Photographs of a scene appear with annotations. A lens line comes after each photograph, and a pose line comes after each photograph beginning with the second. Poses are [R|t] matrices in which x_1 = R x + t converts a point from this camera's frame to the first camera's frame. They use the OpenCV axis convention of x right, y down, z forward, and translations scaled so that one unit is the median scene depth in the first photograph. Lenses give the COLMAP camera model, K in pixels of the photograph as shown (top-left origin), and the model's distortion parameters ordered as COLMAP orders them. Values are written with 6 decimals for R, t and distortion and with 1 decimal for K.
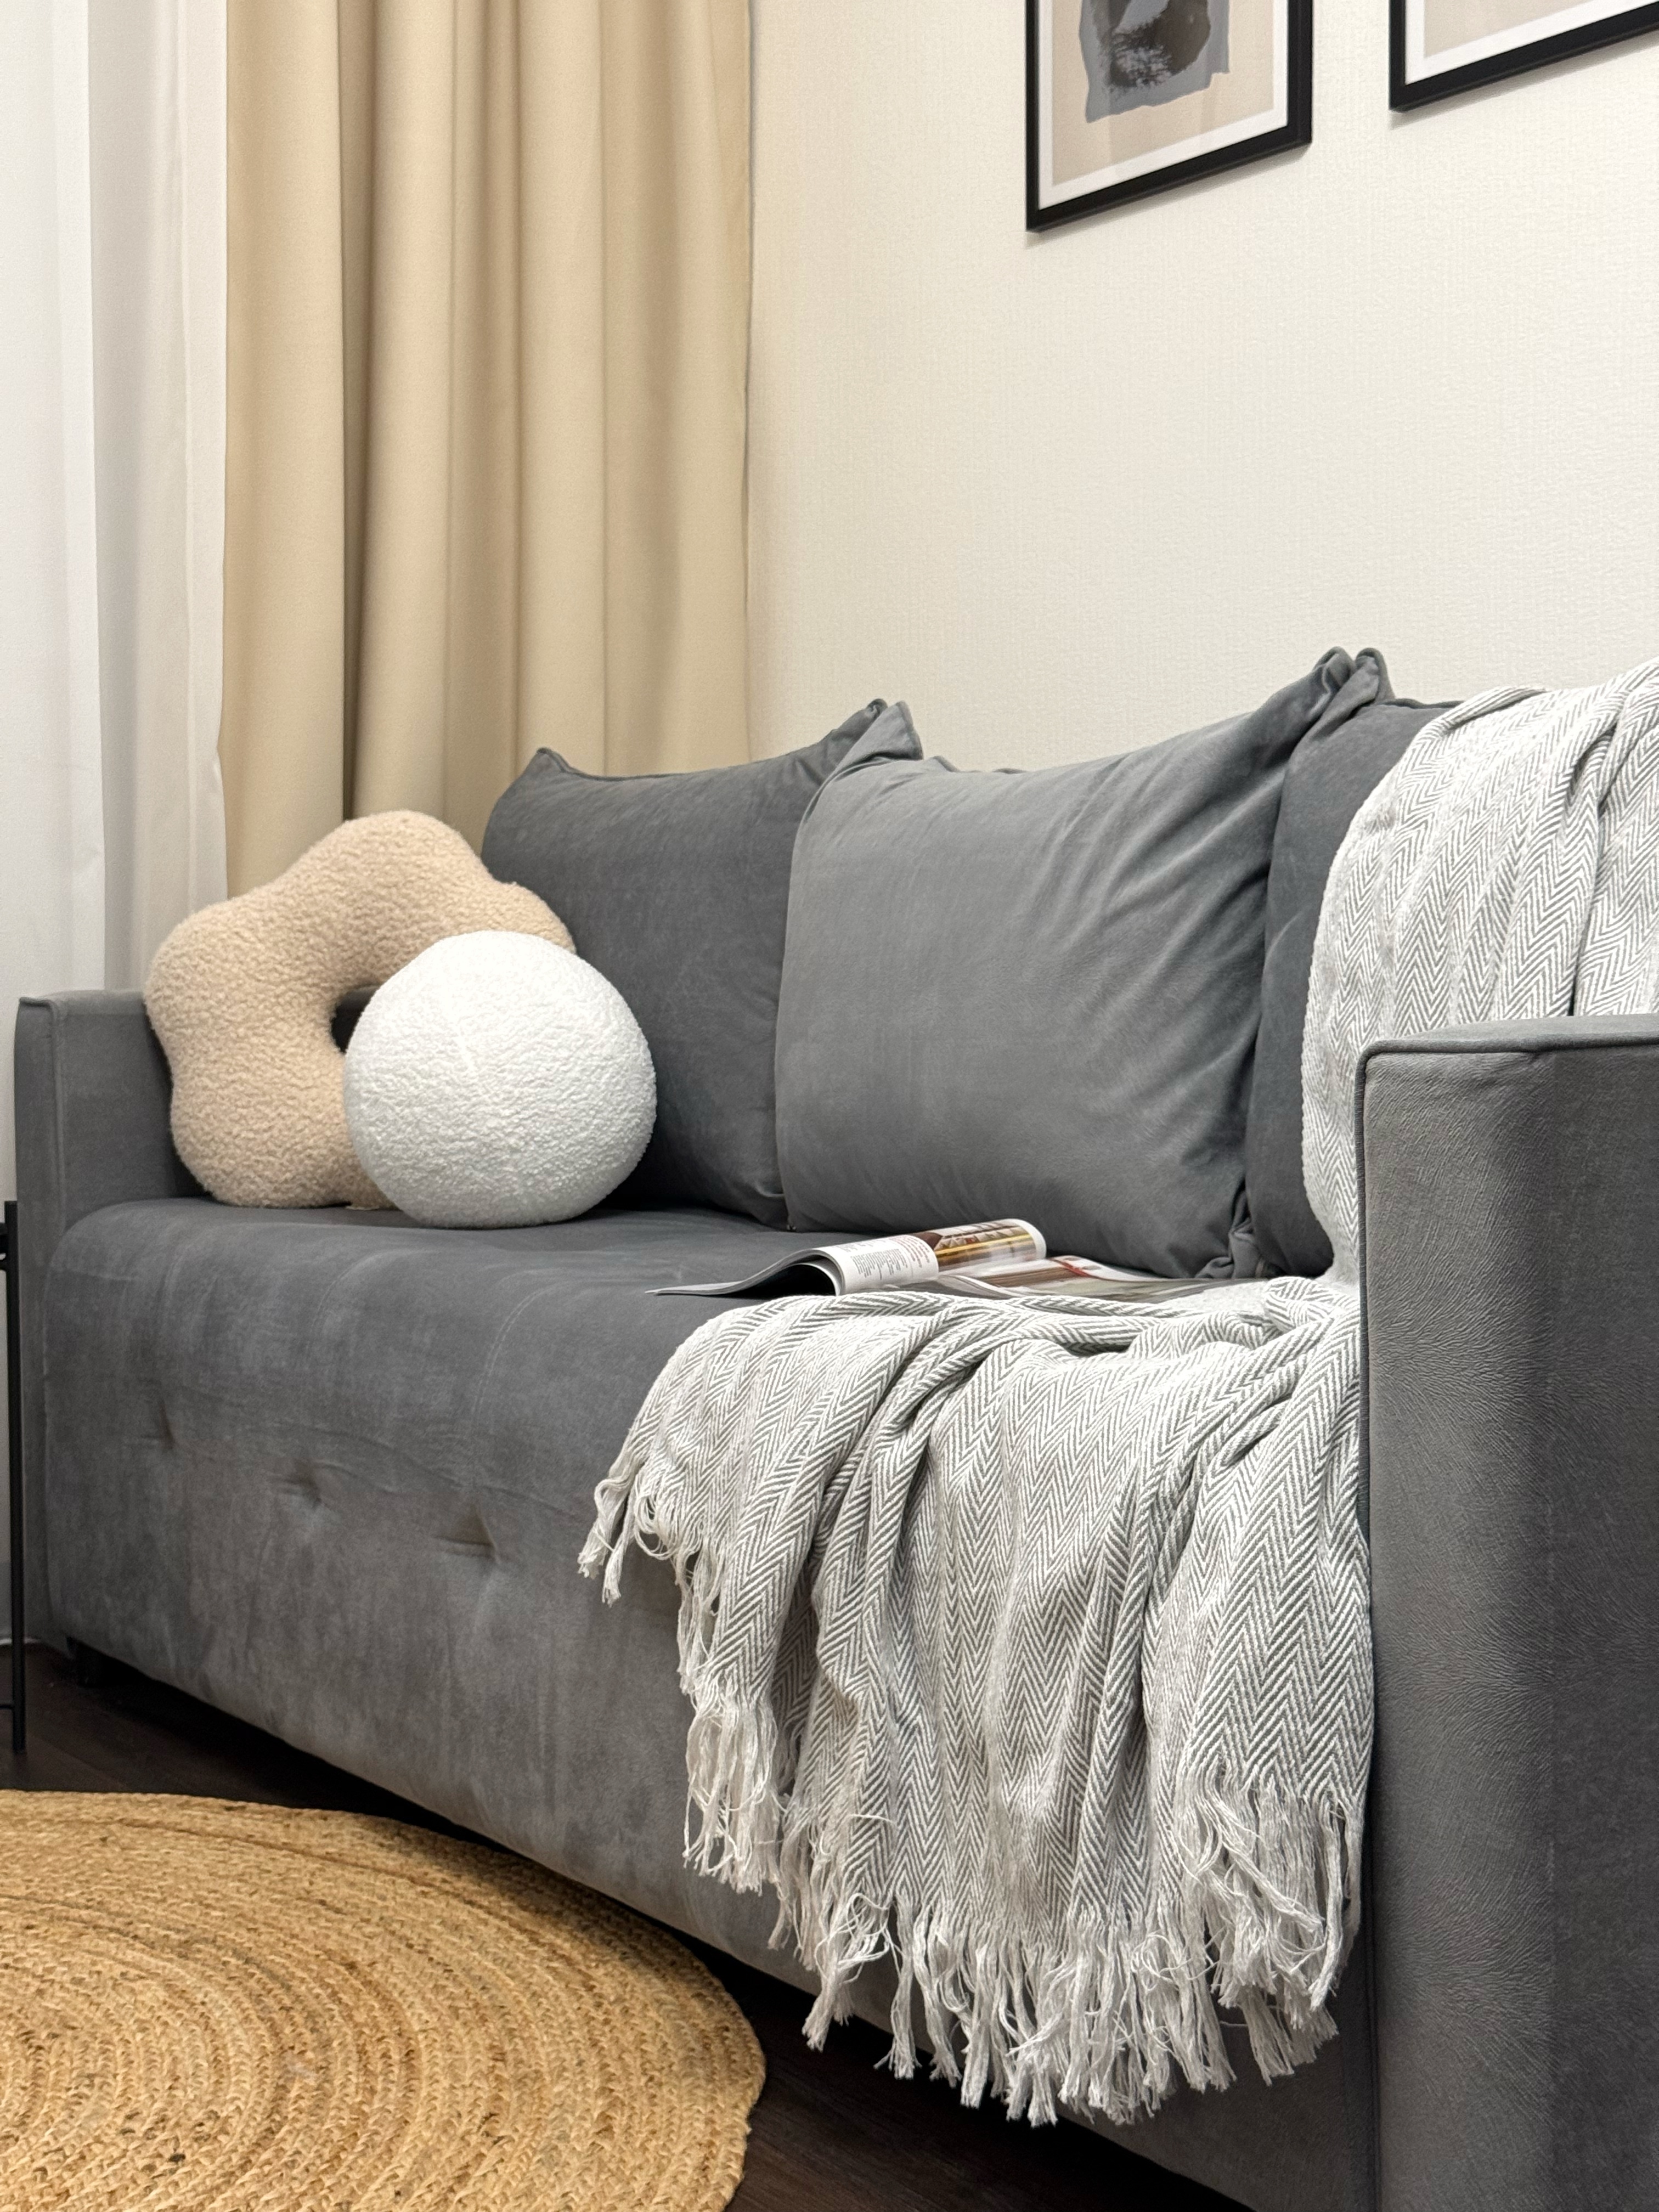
lens RADIAL K [[2982.2, 0, 815.8], [0, 2982.2, 1114.1], [0, 0, 1]] dist [0.105486, 0.000000]
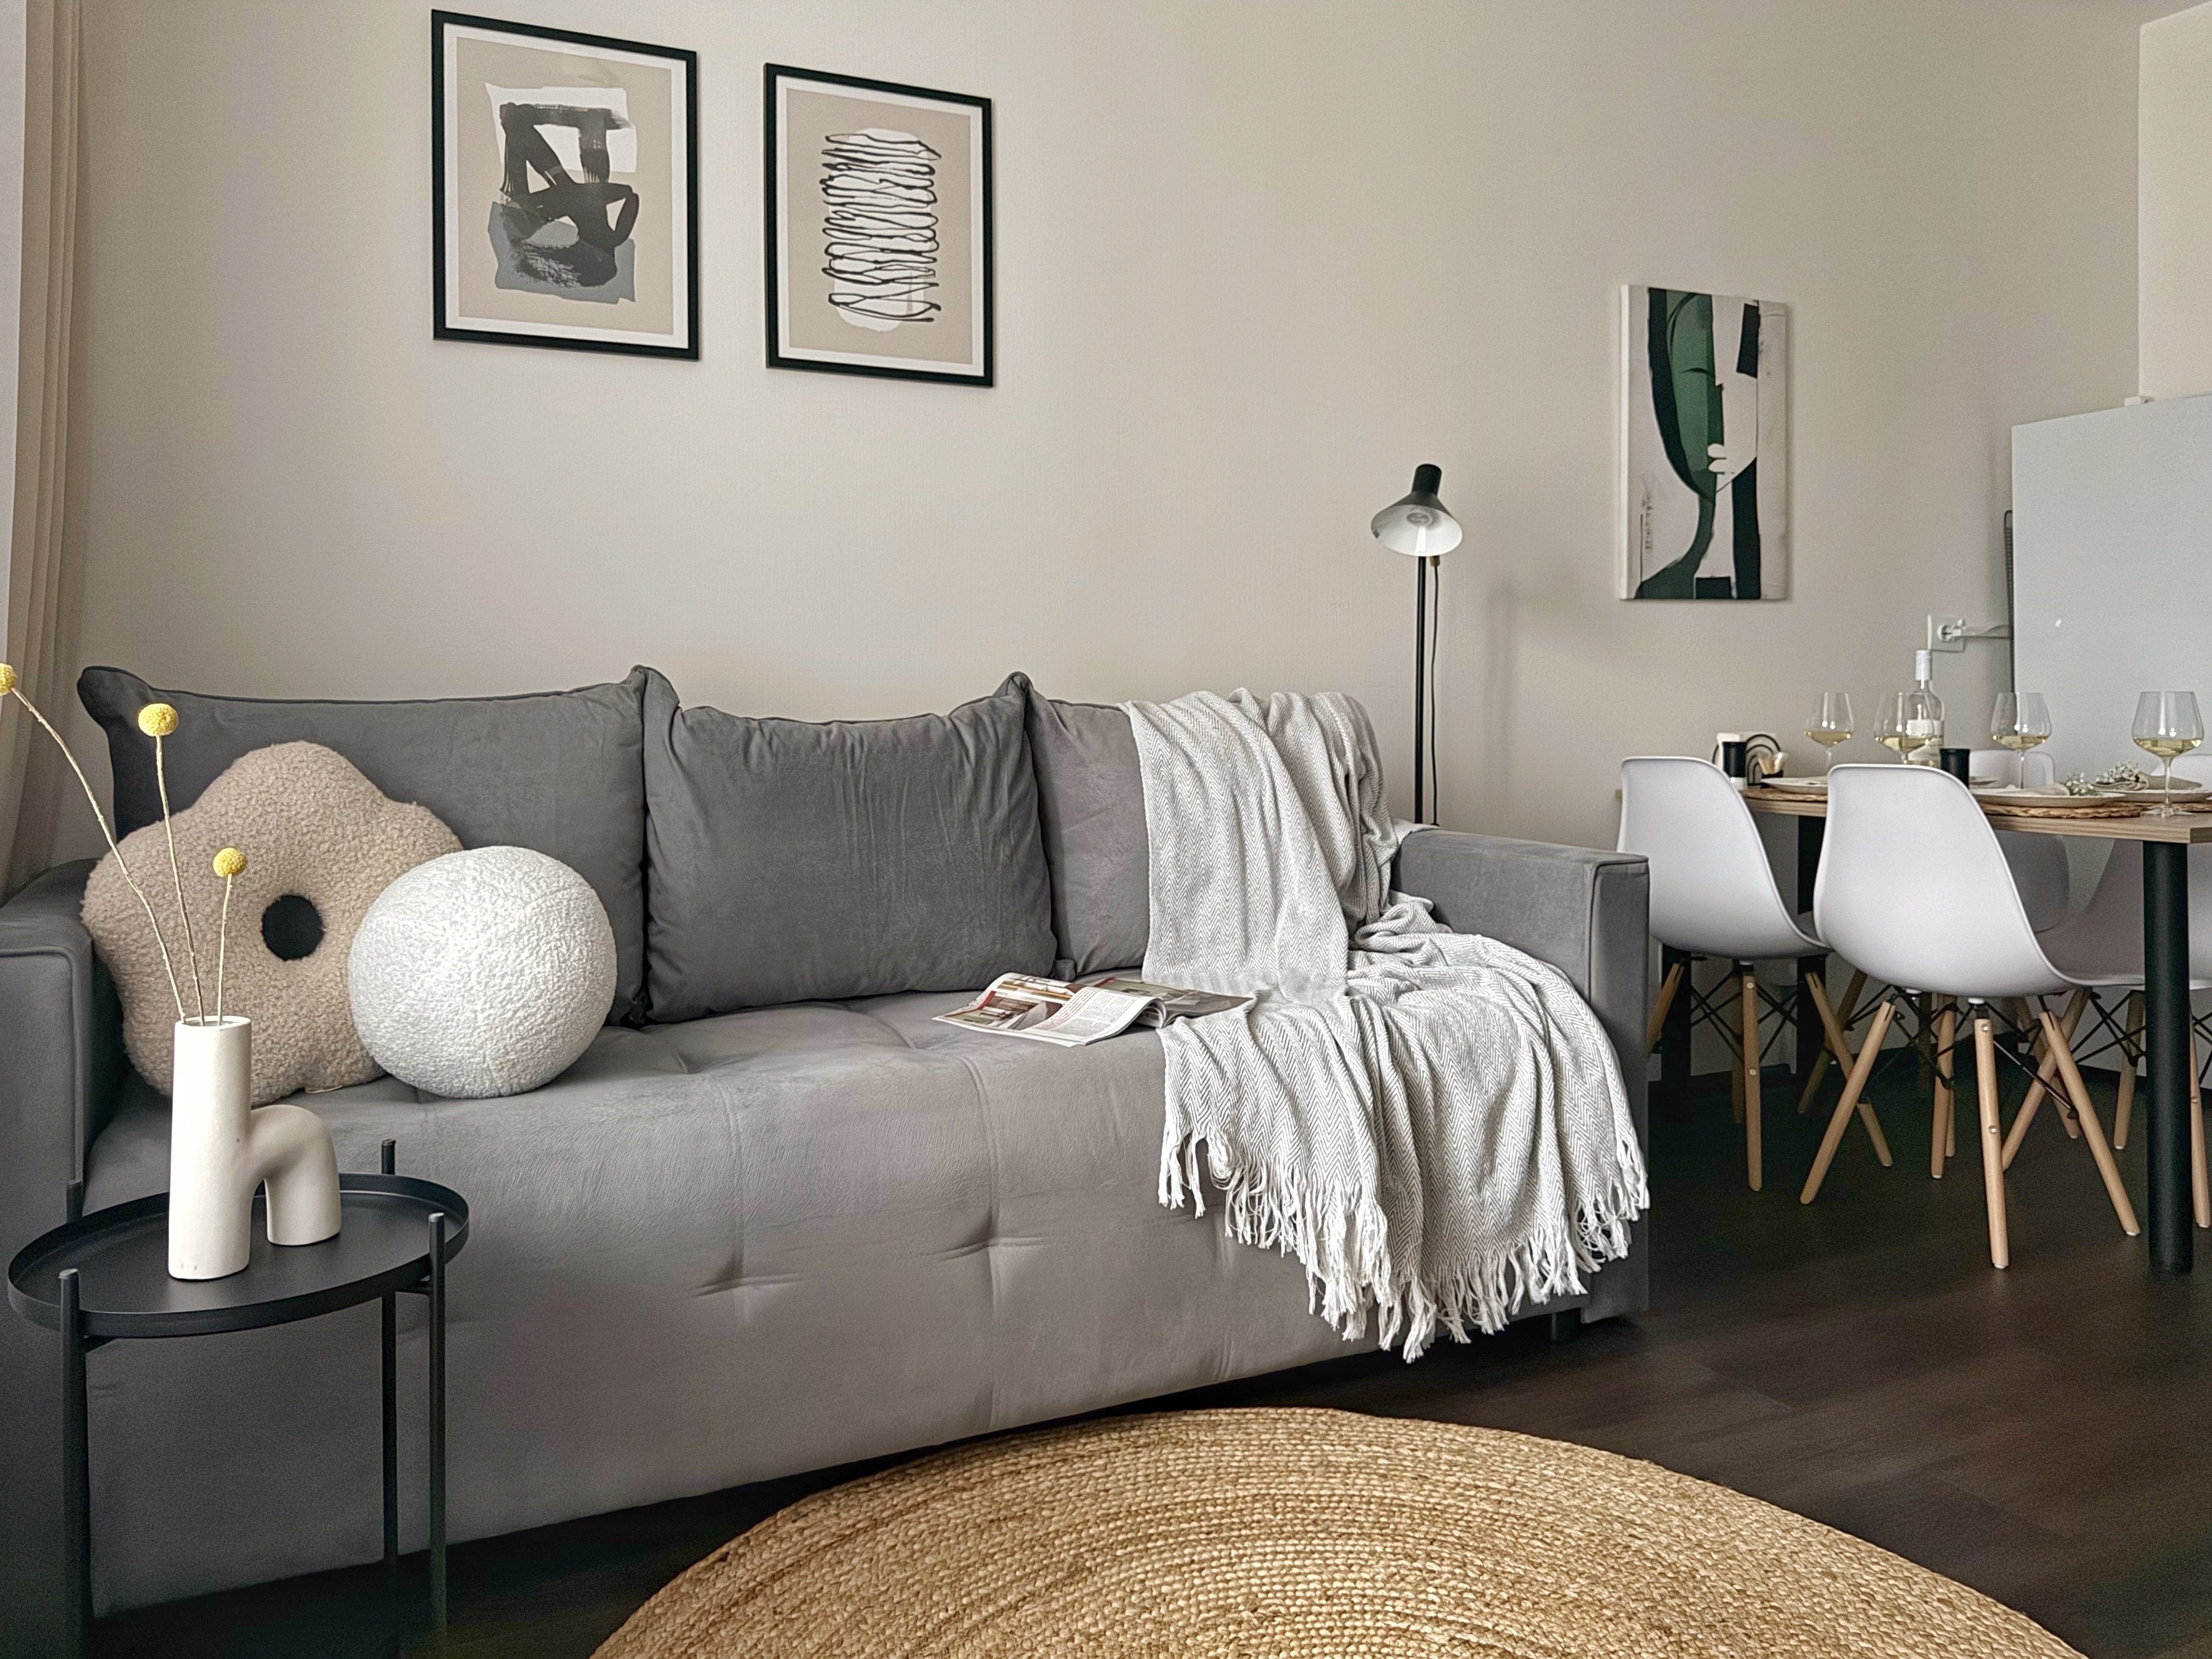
lens RADIAL K [[1536.9, 0, 992.8], [0, 1536.9, 744.8], [0, 0, 1]] dist [0.039761, -0.064581]
pose [[0.205490, -0.028127, 0.978255, -0.864321], [0.052727, 0.998453, 0.017632, -0.122608], [-0.977238, 0.047957, 0.206655, 0.791576]]
